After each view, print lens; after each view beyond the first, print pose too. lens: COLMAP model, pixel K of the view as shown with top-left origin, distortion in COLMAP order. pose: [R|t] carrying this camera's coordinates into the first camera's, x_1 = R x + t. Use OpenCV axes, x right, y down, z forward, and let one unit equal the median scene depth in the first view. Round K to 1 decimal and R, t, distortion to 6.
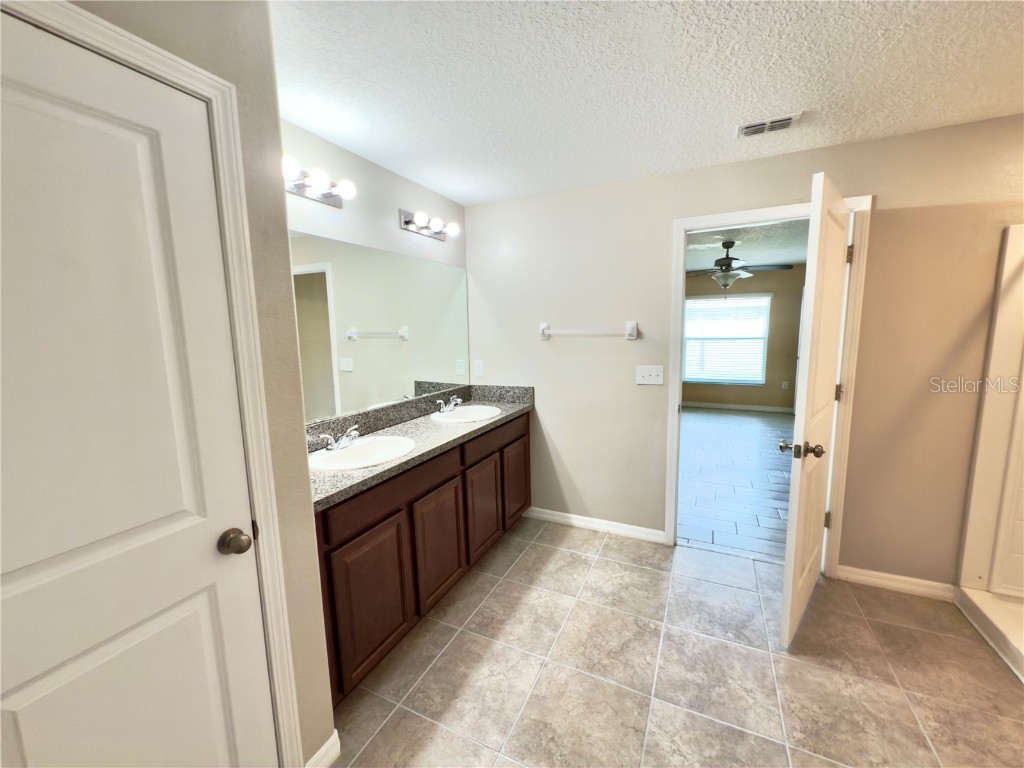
lens RADIAL K [[408.8, 0, 512.0], [0, 408.8, 384.0], [0, 0, 1]] dist [0.000617, 0.000203]
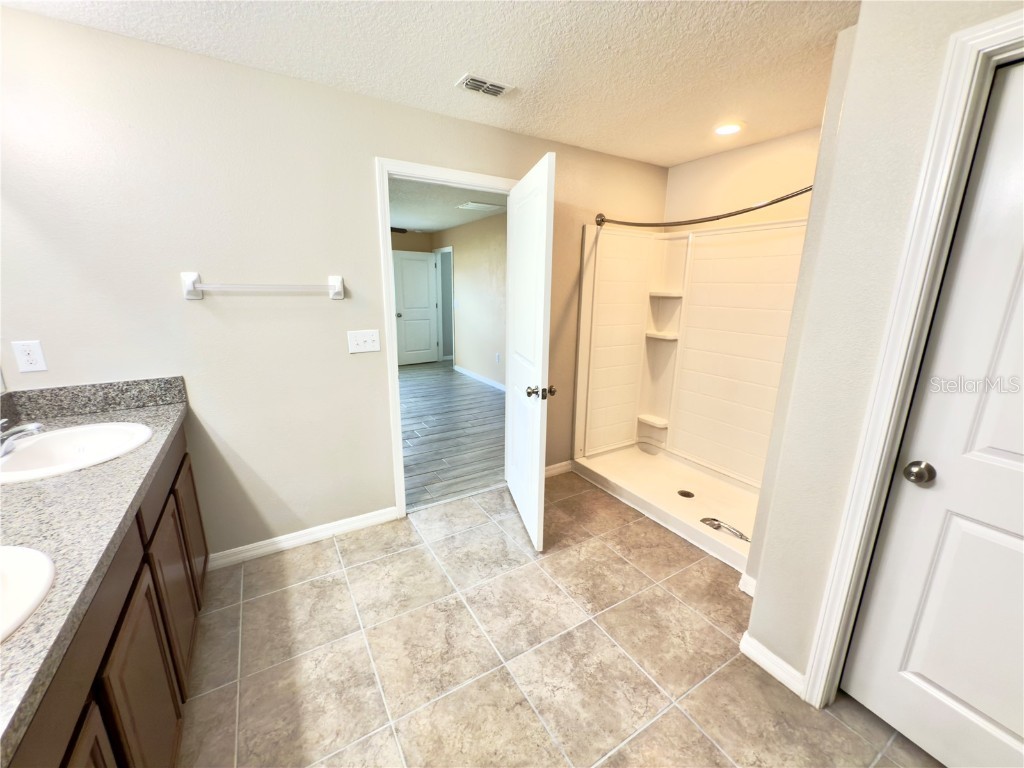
lens RADIAL K [[408.8, 0, 512.0], [0, 408.8, 384.0], [0, 0, 1]] dist [0.000617, 0.000203]
pose [[0.546783, -0.169968, 0.819841, -0.285246], [0.090186, 0.985437, 0.144151, -0.039268], [-0.832403, -0.004882, 0.554149, 0.356500]]
